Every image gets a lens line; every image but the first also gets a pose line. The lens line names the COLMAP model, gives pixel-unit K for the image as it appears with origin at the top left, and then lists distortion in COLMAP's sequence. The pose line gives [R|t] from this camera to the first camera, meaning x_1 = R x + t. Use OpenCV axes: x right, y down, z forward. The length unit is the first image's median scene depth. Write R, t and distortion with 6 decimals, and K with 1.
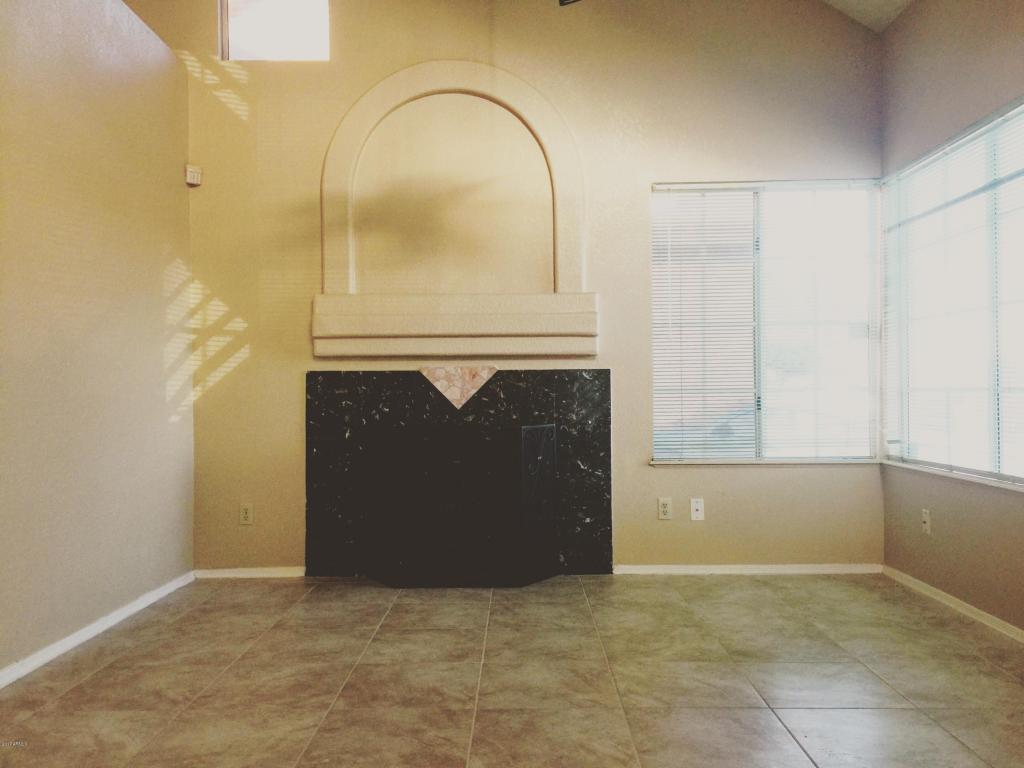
lens RADIAL K [[880.4, 0, 514.3], [0, 880.4, 377.3], [0, 0, 1]] dist [0.028126, -0.043685]
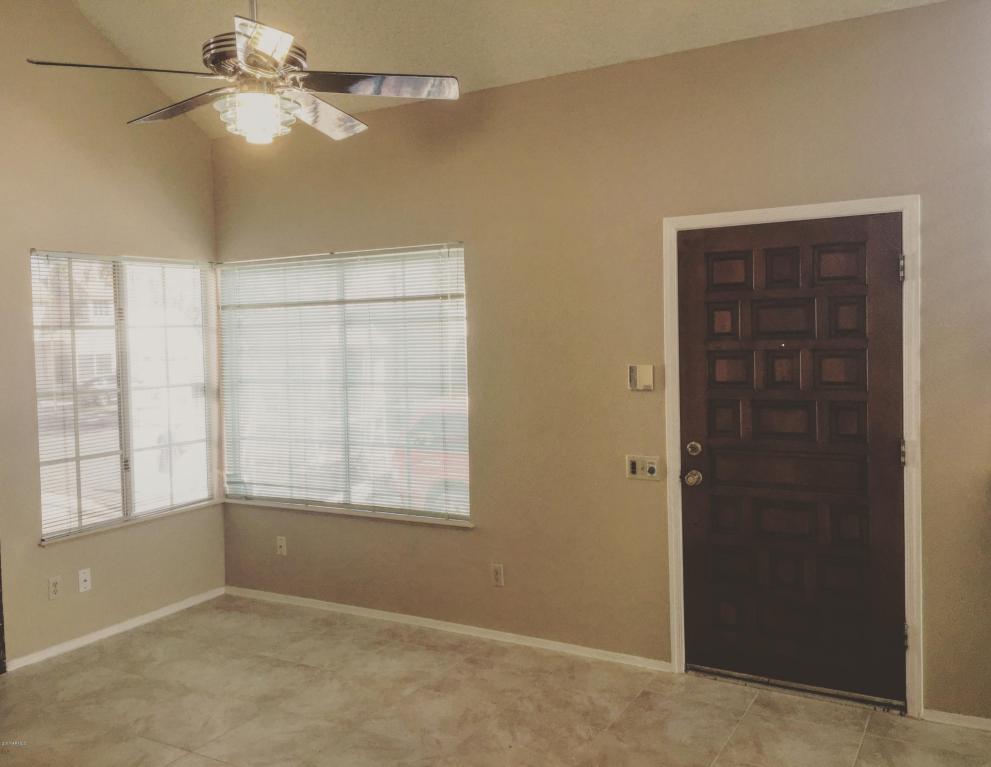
lens RADIAL K [[877.0, 0, 487.8], [0, 877.0, 361.1], [0, 0, 1]] dist [0.034666, -0.029404]
pose [[0.486185, -0.034996, 0.873155, -0.544286], [0.009769, 0.999353, 0.034614, -0.161113], [-0.873801, -0.008299, 0.486212, 0.132500]]
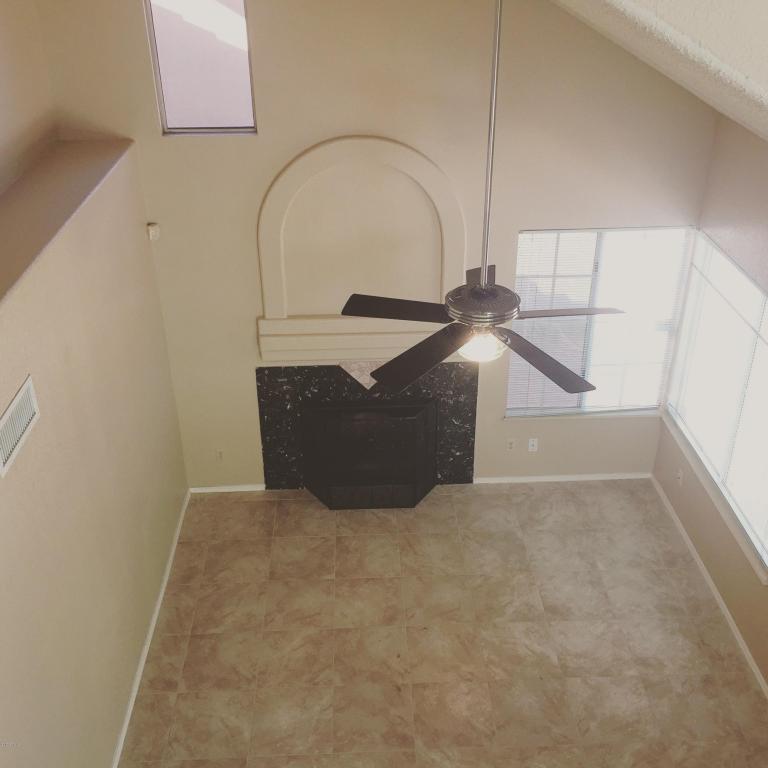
lens RADIAL K [[861.0, 0, 386.3], [0, 861.0, 378.8], [0, 0, 1]] dist [0.014503, 0.000000]
pose [[0.998674, -0.024377, 0.045354, -0.118484], [-0.002125, 0.860566, 0.509335, -0.822717], [-0.051446, -0.508756, 0.859373, -0.190540]]
